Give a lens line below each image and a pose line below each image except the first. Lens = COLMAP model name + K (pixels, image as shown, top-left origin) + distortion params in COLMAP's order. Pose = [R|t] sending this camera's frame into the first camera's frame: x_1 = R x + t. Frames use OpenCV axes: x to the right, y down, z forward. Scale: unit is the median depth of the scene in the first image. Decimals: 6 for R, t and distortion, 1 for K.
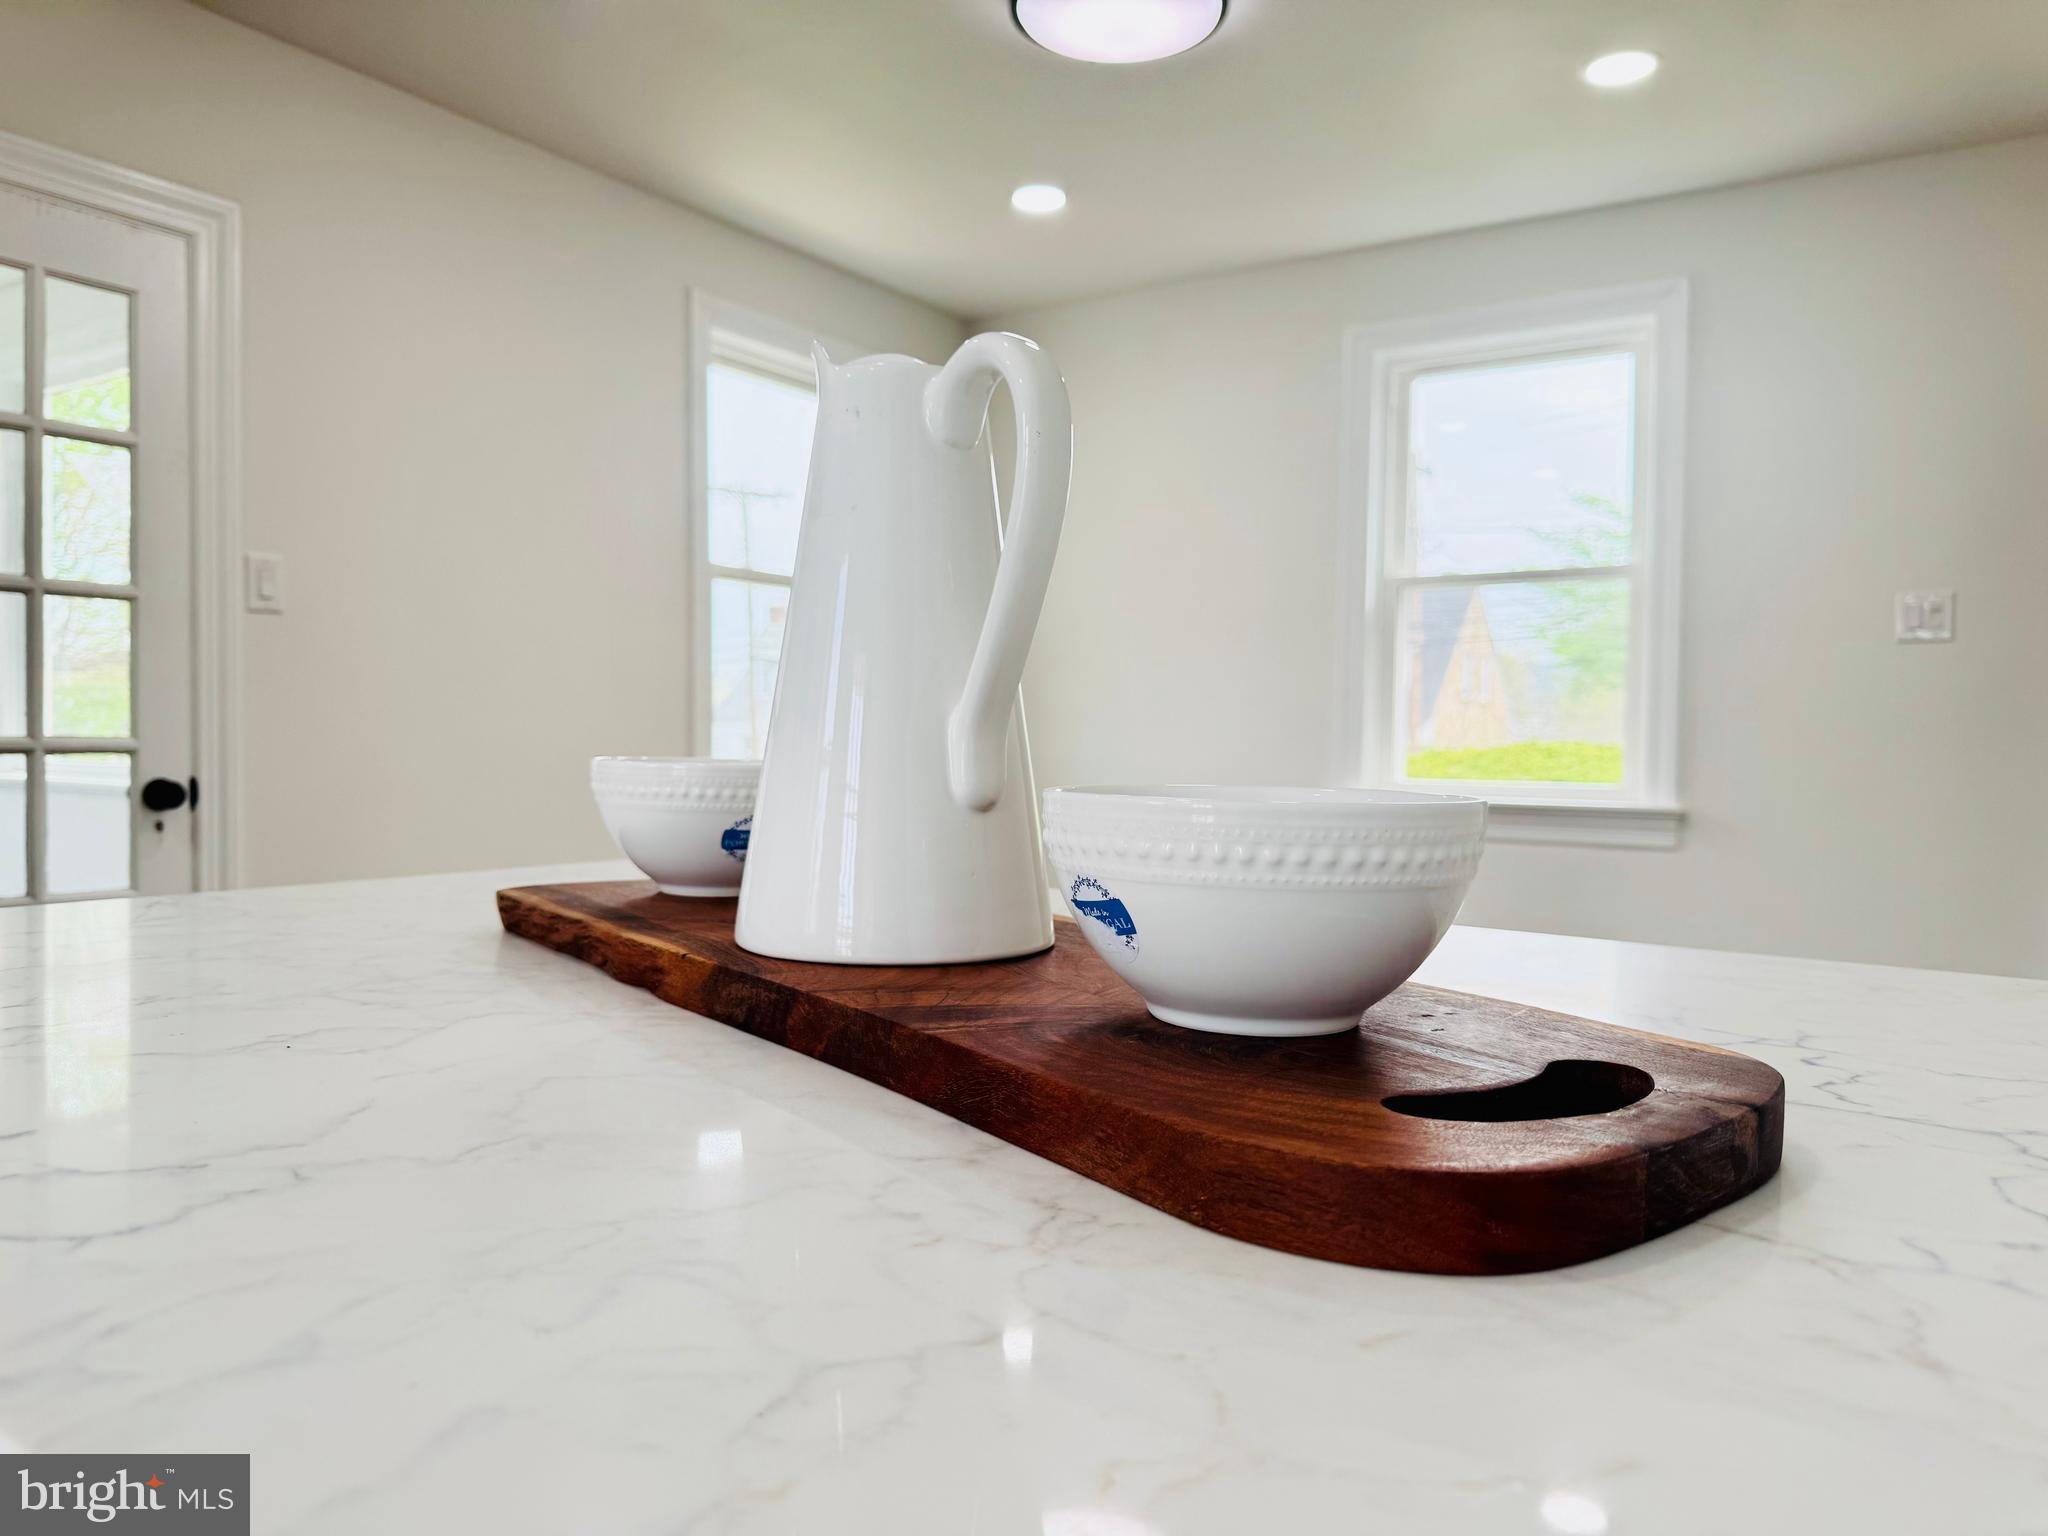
lens RADIAL K [[1499.9, 0, 1030.4], [0, 1499.9, 783.4], [0, 0, 1]] dist [0.004474, 0.000382]
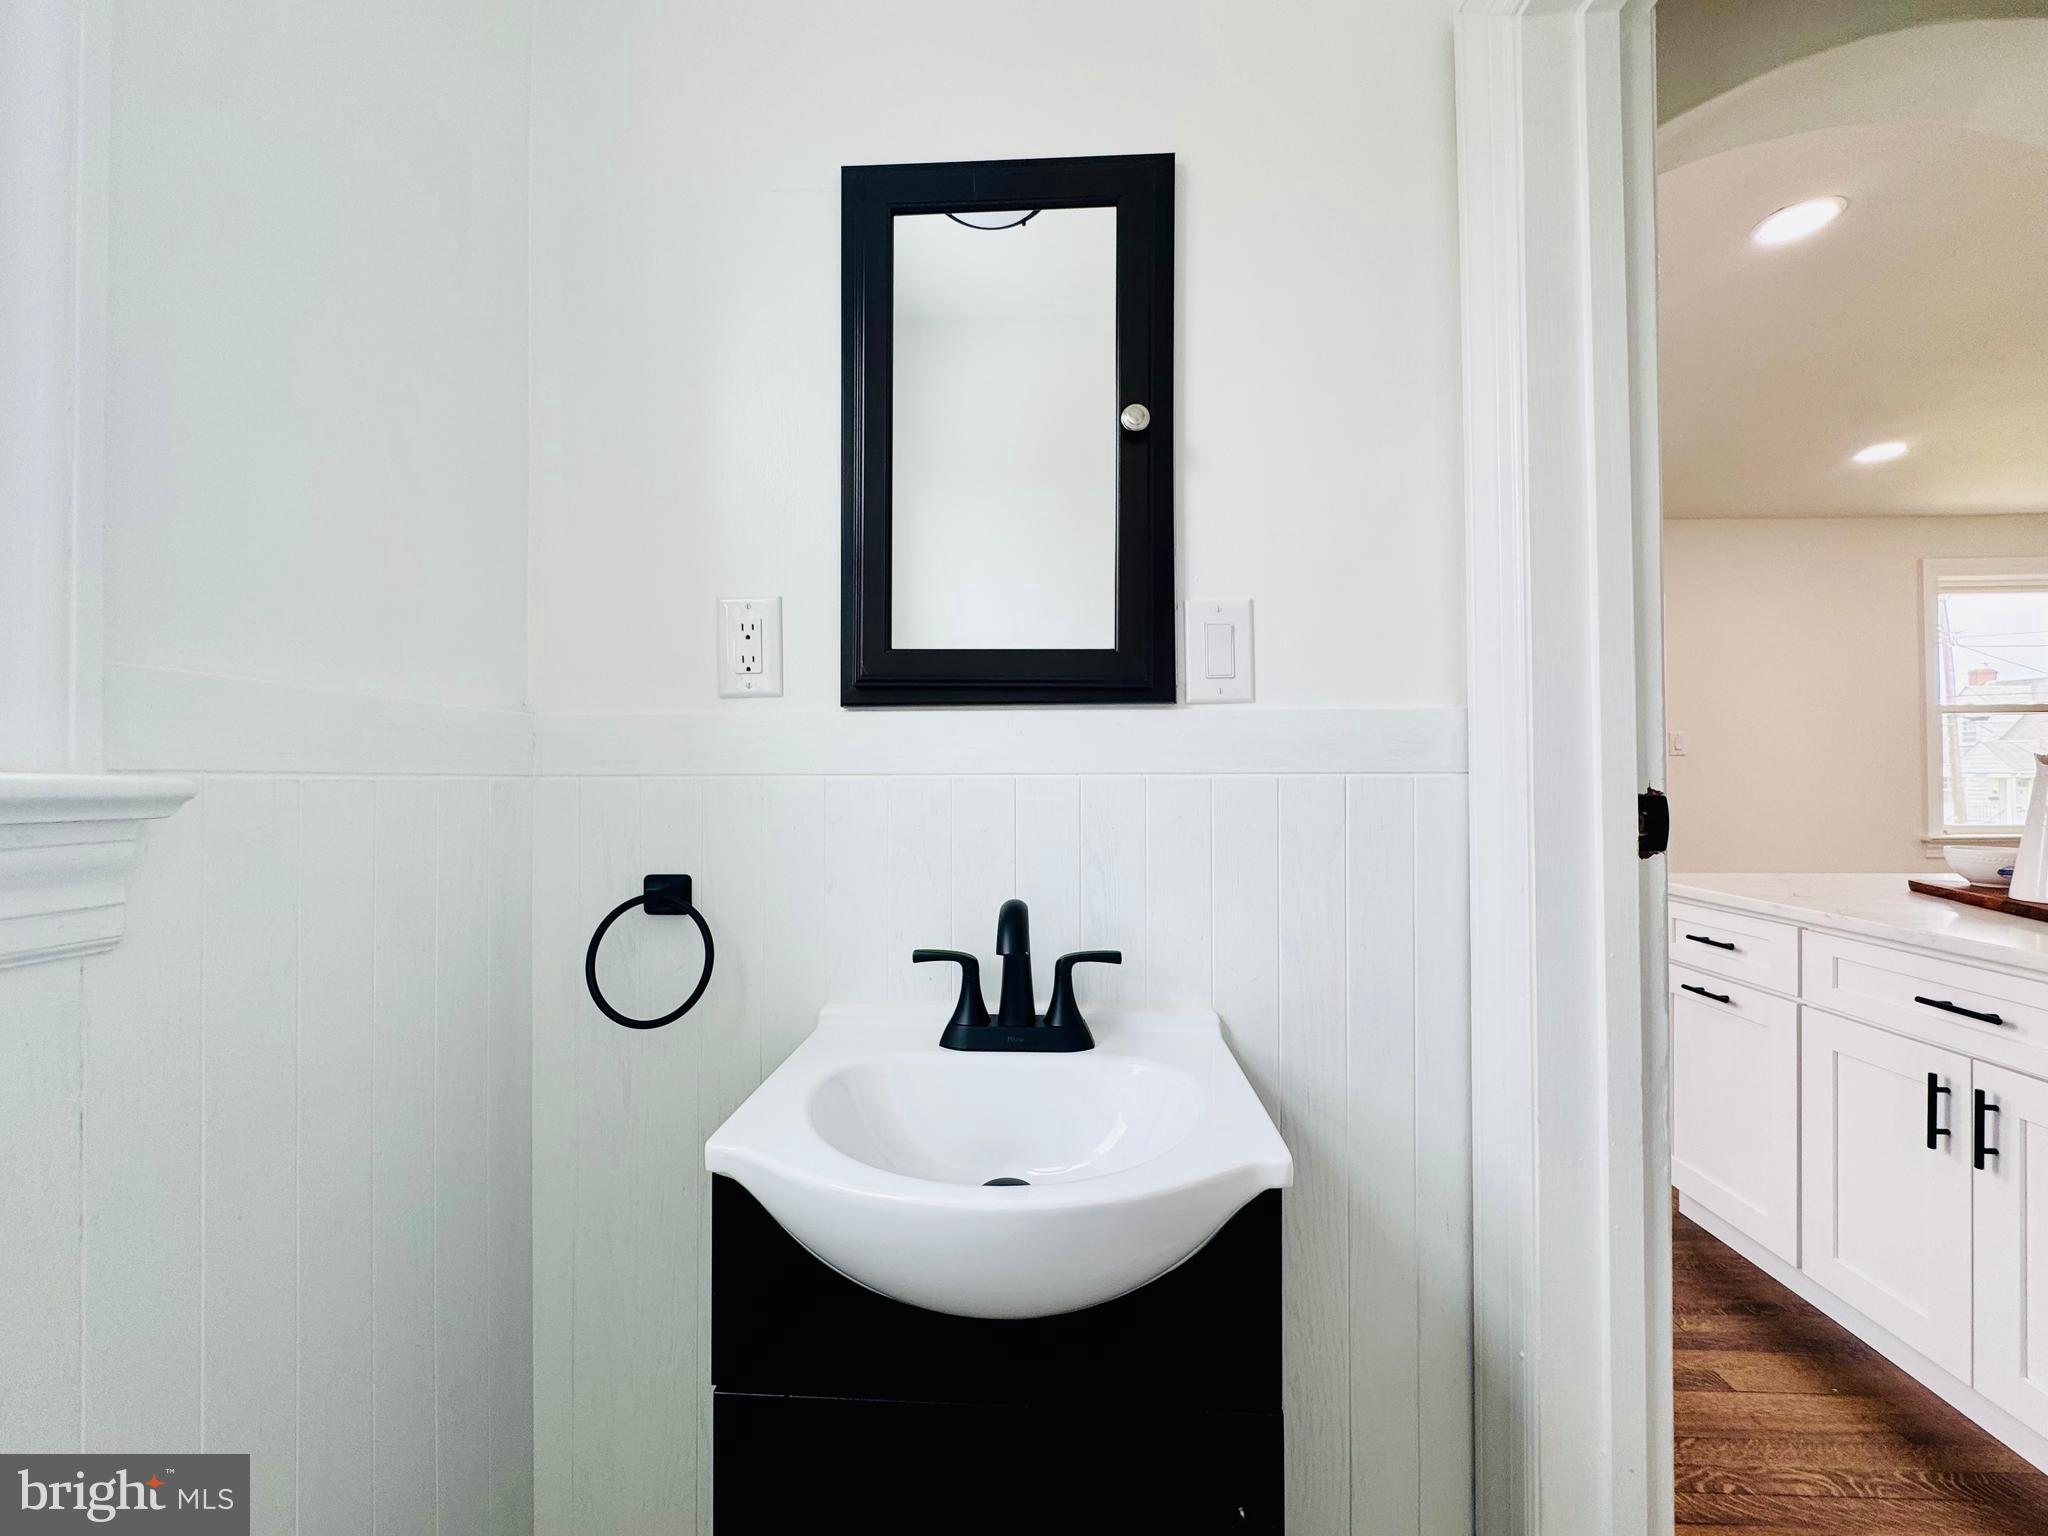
lens RADIAL K [[820.0, 0, 1020.9], [0, 820.0, 773.1], [0, 0, 1]] dist [-0.001843, -0.000022]
pose [[0.512441, -0.015526, -0.858582, 0.302477], [-0.017804, 0.999430, -0.028699, -0.108906], [0.858538, 0.029993, 0.511872, -2.179267]]
